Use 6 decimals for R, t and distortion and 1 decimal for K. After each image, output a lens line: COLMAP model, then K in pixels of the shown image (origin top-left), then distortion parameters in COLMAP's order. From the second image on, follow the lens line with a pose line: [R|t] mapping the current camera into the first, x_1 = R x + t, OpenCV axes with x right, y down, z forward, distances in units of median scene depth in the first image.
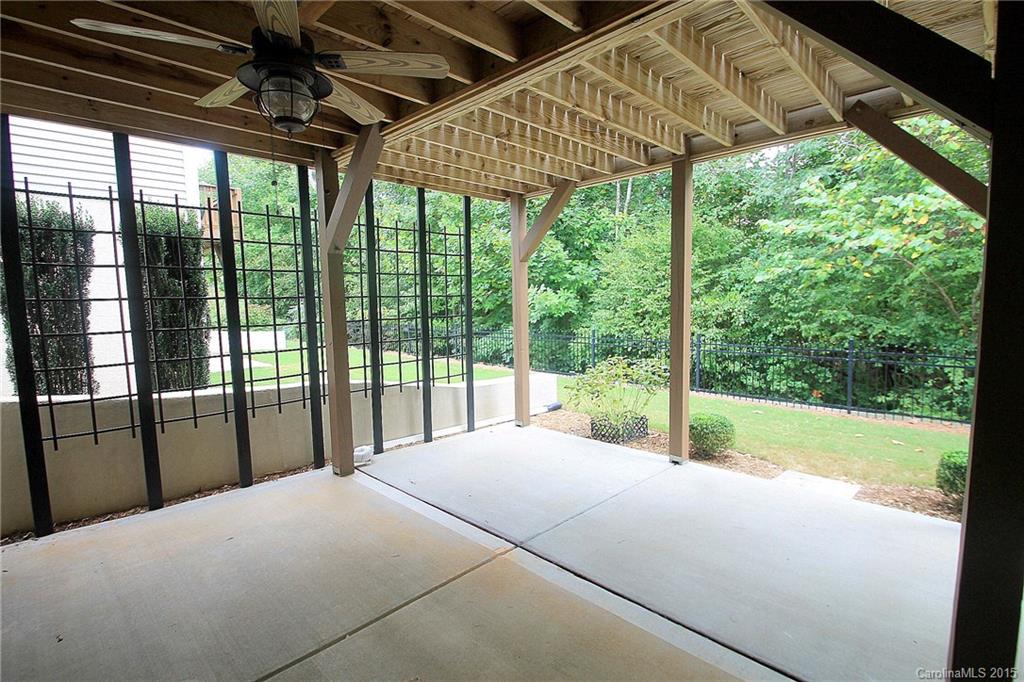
lens RADIAL K [[481.8, 0, 517.9], [0, 481.8, 341.0], [0, 0, 1]] dist [0.000380, -0.008743]
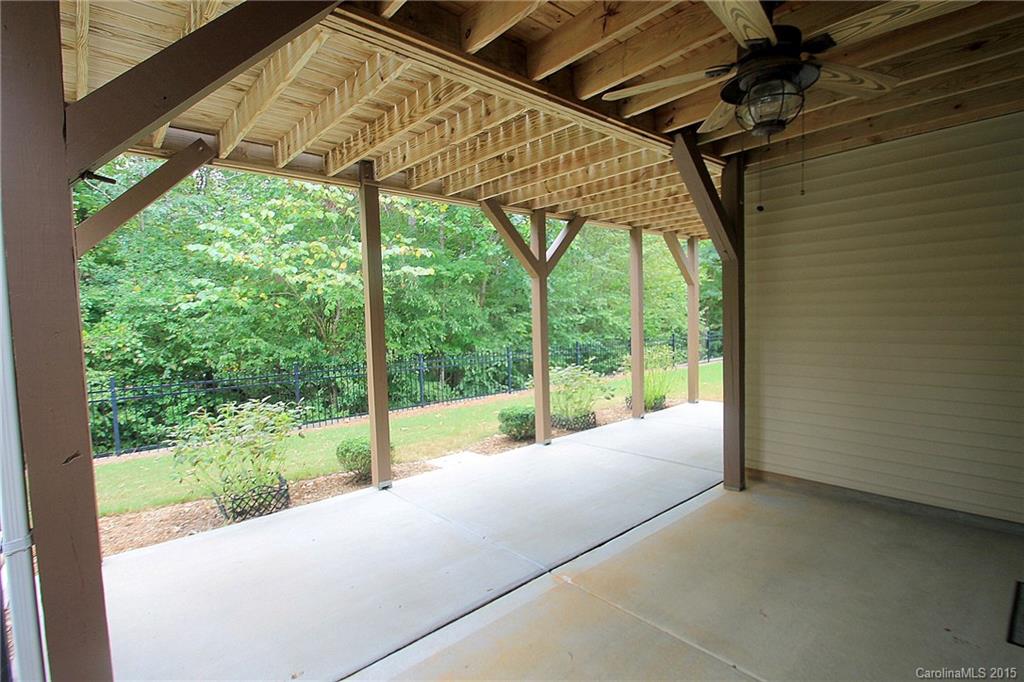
lens RADIAL K [[481.8, 0, 517.9], [0, 481.8, 341.0], [0, 0, 1]] dist [0.000380, -0.008743]
pose [[0.045344, -0.023366, 0.998698, -0.633830], [0.103301, 0.994477, 0.018577, -0.036227], [-0.993616, 0.102325, 0.047507, 0.651795]]
